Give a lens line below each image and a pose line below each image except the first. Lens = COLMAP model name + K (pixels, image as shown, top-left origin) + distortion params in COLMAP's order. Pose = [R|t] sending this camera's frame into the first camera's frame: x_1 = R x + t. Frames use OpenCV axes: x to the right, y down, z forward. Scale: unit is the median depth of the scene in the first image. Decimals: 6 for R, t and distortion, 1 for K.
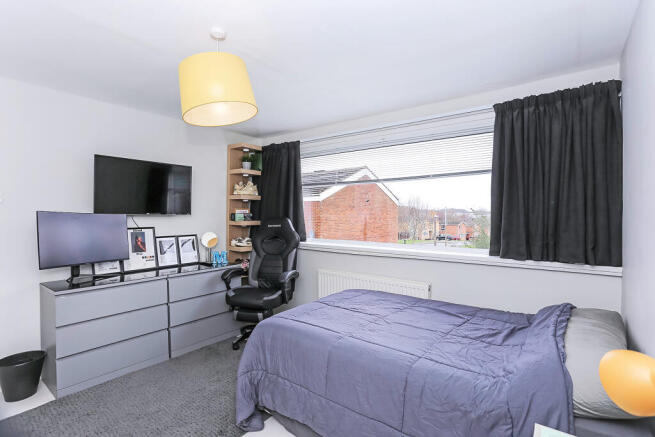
lens RADIAL K [[334.3, 0, 318.7], [0, 334.3, 217.8], [0, 0, 1]] dist [-0.002909, 0.001065]
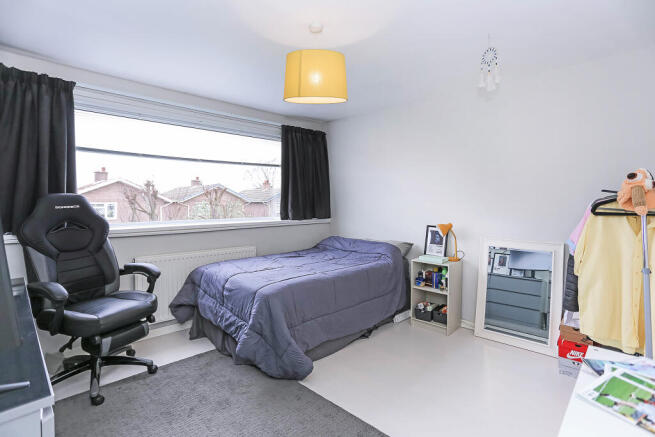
lens RADIAL K [[333.1, 0, 326.9], [0, 333.1, 206.0], [0, 0, 1]] dist [-0.014571, 0.000148]
pose [[0.105899, -0.025422, 0.994052, -1.025579], [-0.002617, 0.999663, 0.025845, 0.007092], [-0.994373, -0.005338, 0.105797, 0.618918]]
